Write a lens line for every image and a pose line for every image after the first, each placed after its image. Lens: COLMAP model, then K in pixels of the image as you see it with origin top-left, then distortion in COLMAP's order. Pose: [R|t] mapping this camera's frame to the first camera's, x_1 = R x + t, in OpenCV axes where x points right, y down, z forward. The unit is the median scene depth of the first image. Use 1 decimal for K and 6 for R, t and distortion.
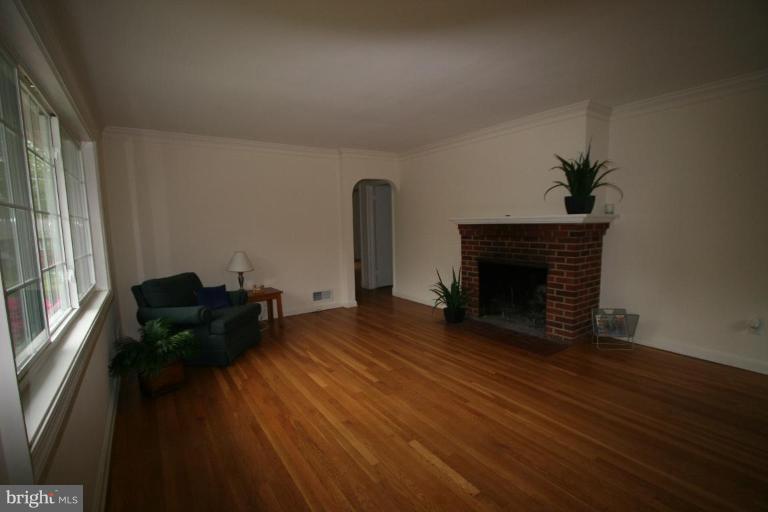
lens RADIAL K [[348.8, 0, 384.0], [0, 348.8, 256.0], [0, 0, 1]] dist [-0.007033, -0.000308]
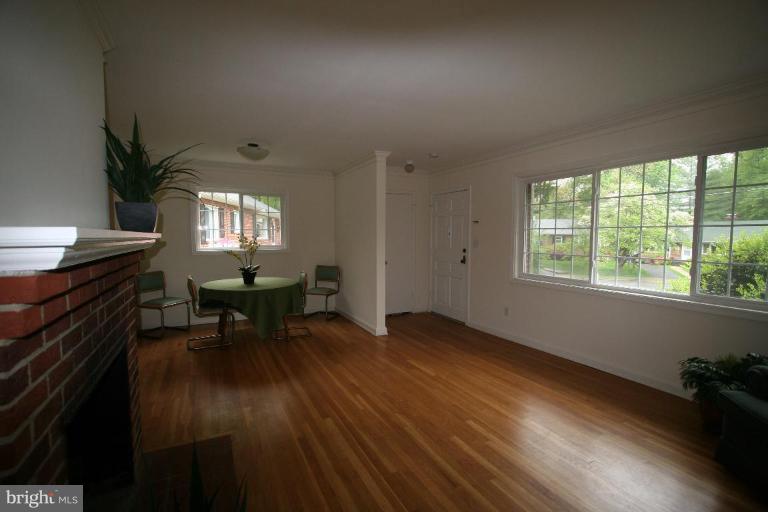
lens RADIAL K [[348.8, 0, 384.0], [0, 348.8, 256.0], [0, 0, 1]] dist [-0.007033, -0.000308]
pose [[-0.990683, 0.008886, 0.135899, 0.065784], [0.028858, 0.988906, 0.145713, -0.181752], [-0.133096, 0.148277, -0.979949, 1.835728]]
